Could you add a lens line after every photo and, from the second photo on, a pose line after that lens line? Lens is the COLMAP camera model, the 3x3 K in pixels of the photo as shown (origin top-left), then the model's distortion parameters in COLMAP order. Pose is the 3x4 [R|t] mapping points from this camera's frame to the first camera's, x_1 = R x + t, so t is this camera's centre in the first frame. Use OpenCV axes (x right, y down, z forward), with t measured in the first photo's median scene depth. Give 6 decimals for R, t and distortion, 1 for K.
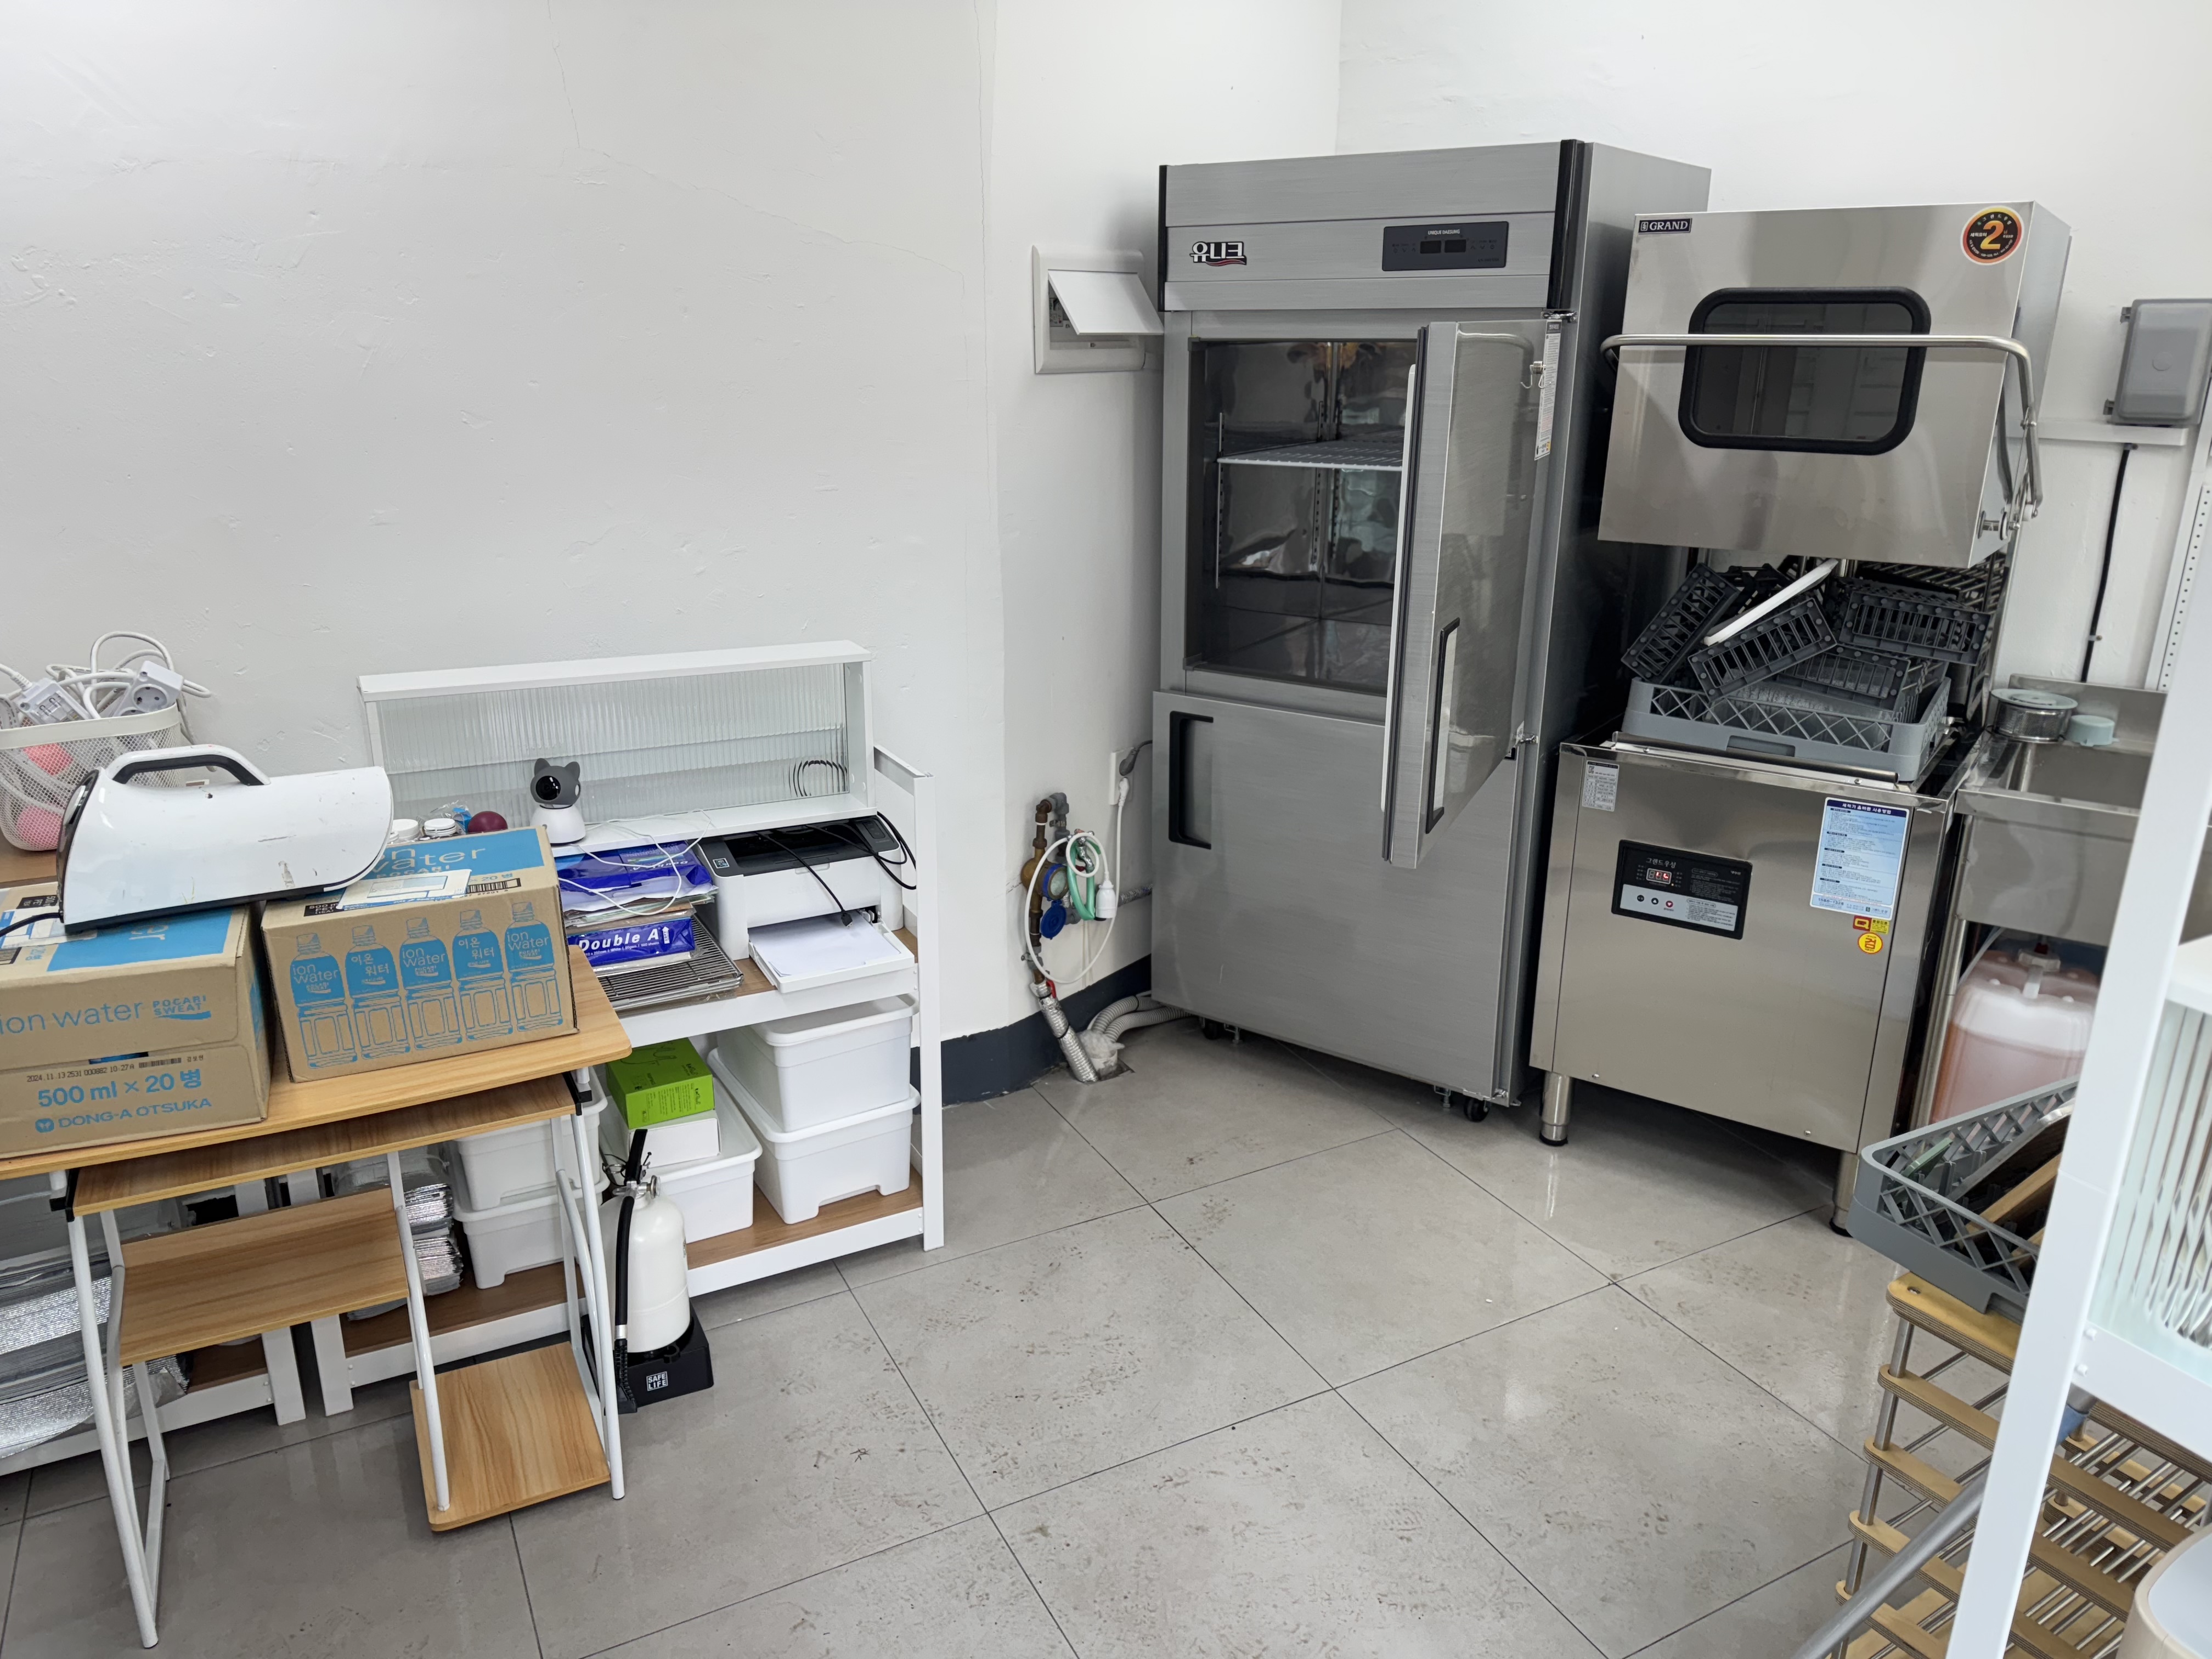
lens RADIAL K [[1505.9, 0, 1106.0], [0, 1505.9, 829.5], [0, 0, 1]] dist [0.007806, 0.002144]
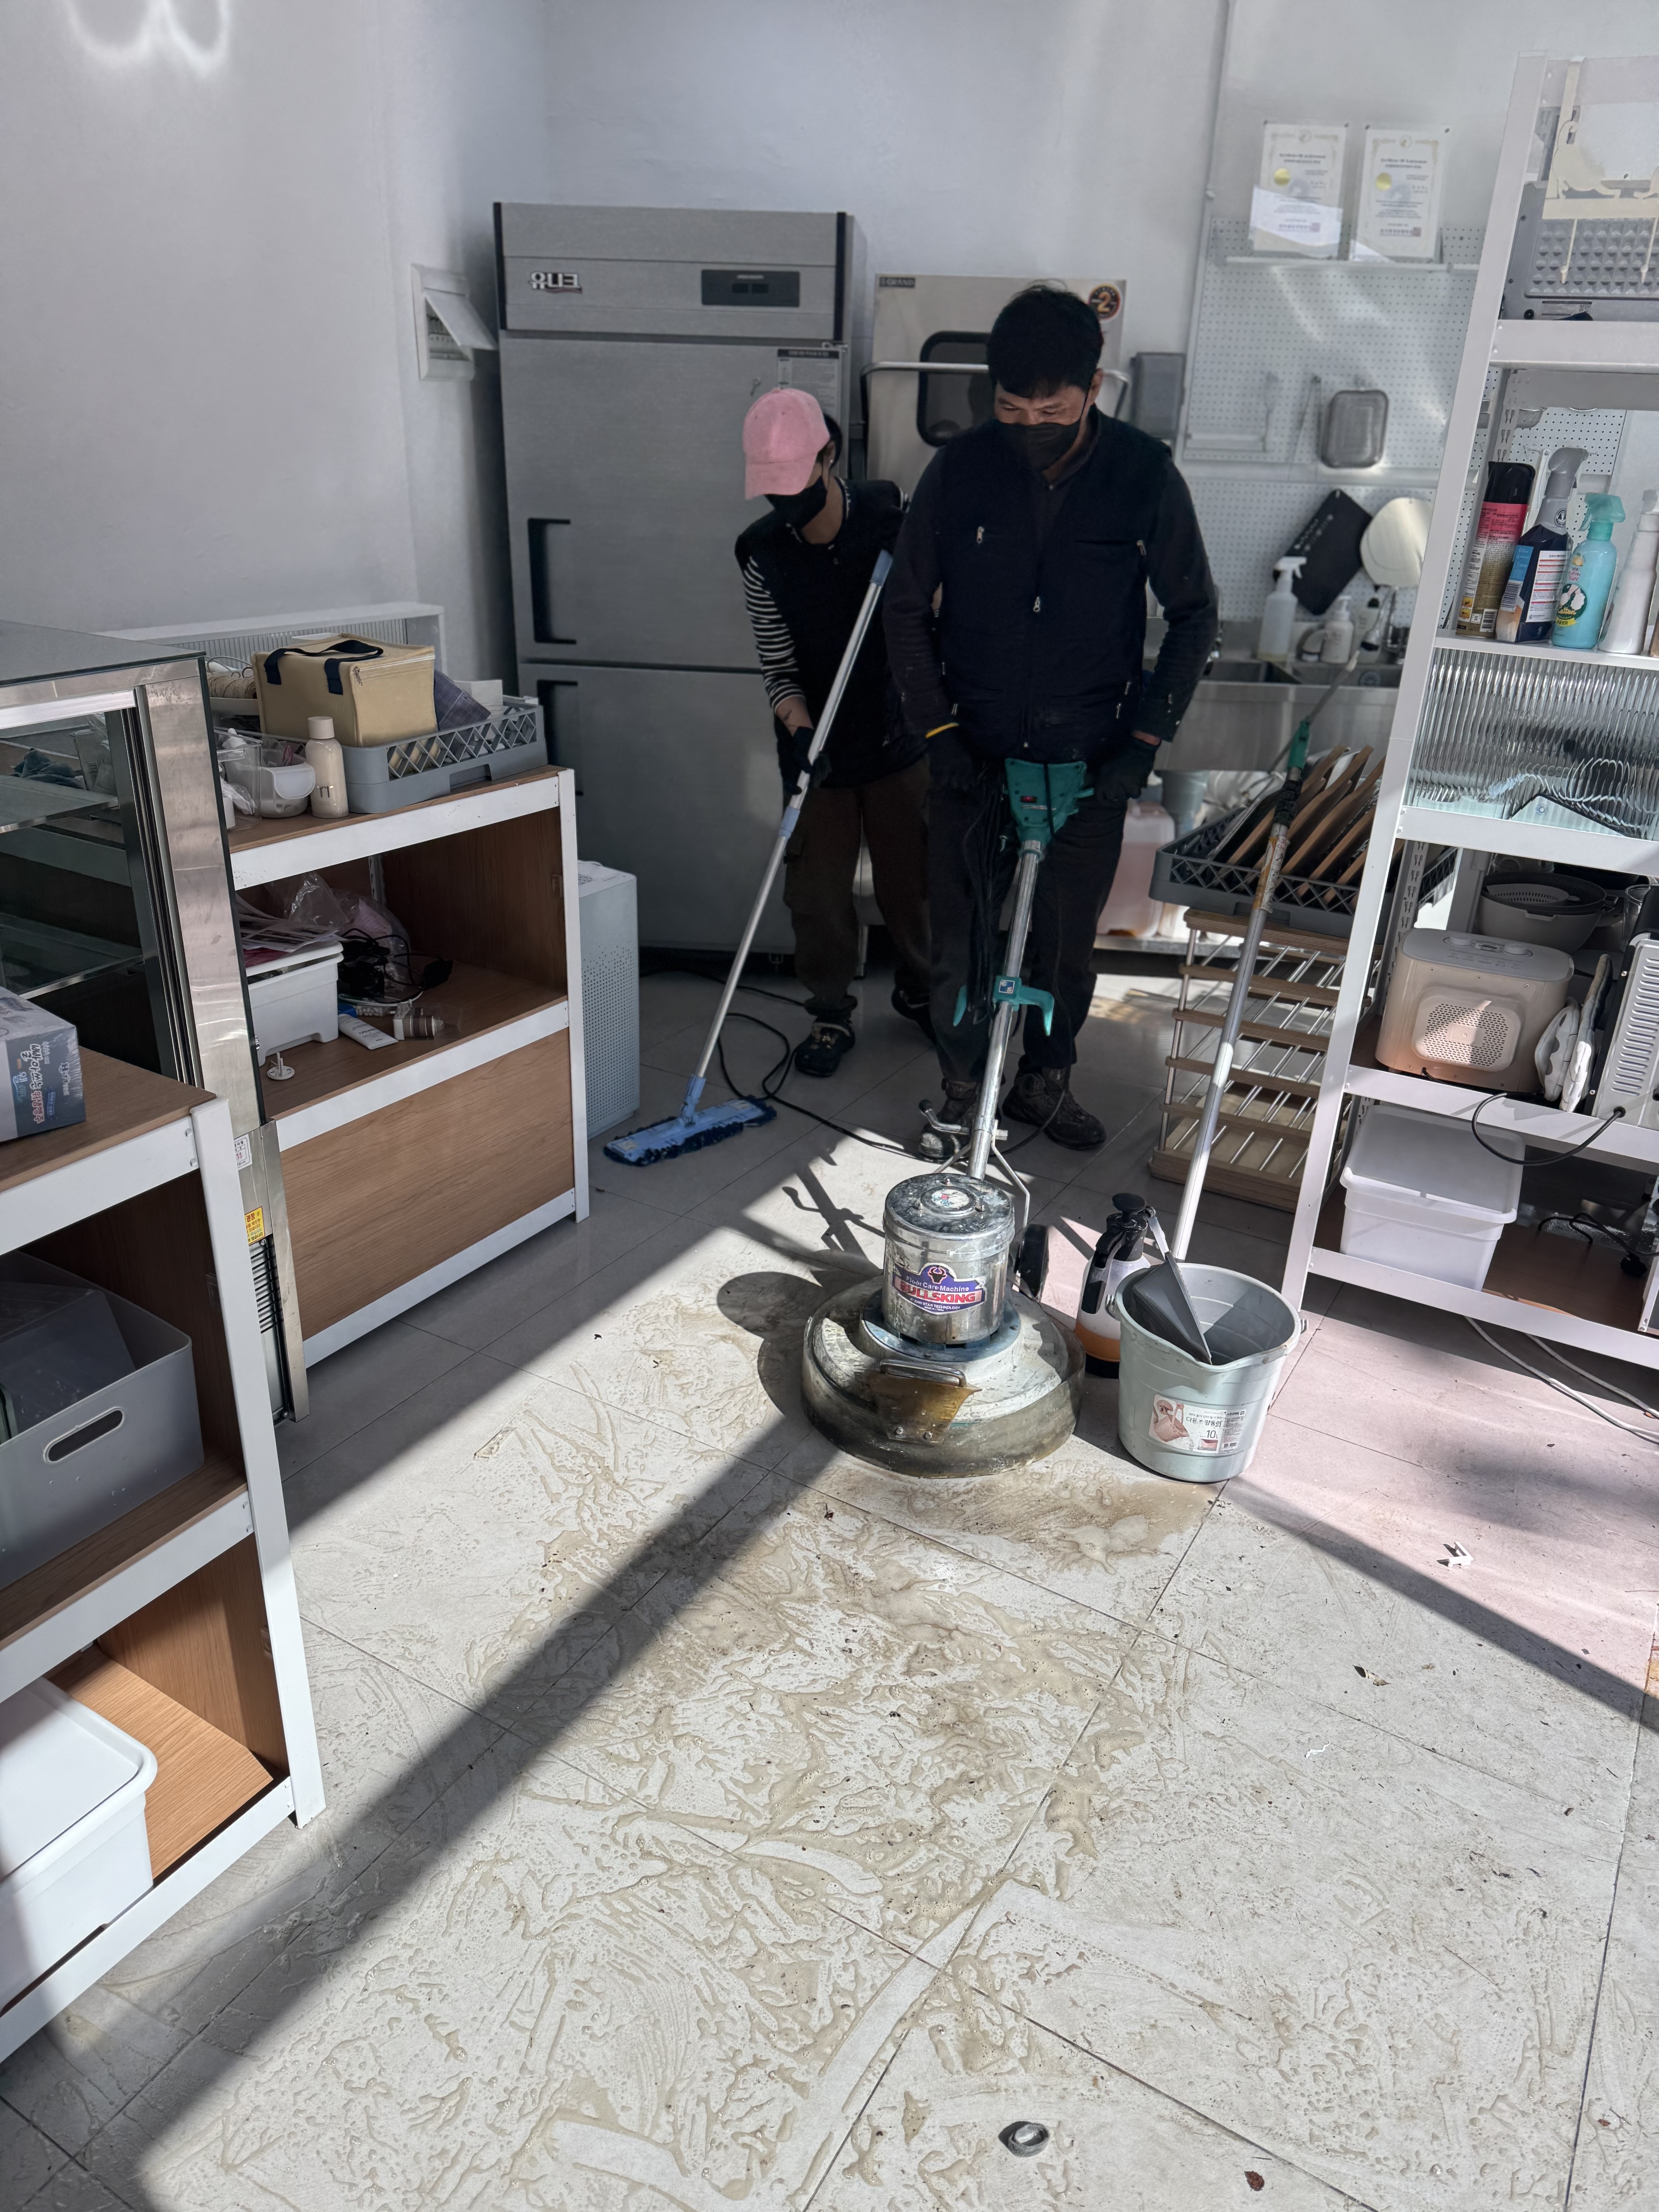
lens RADIAL K [[1542.4, 0, 829.5], [0, 1542.4, 1106.0], [0, 0, 1]] dist [0.000454, -0.000499]
pose [[0.857399, -0.194019, 0.476680, -0.505077], [0.137611, 0.978921, 0.150922, 0.124549], [-0.495914, -0.063803, 0.866025, -0.259580]]
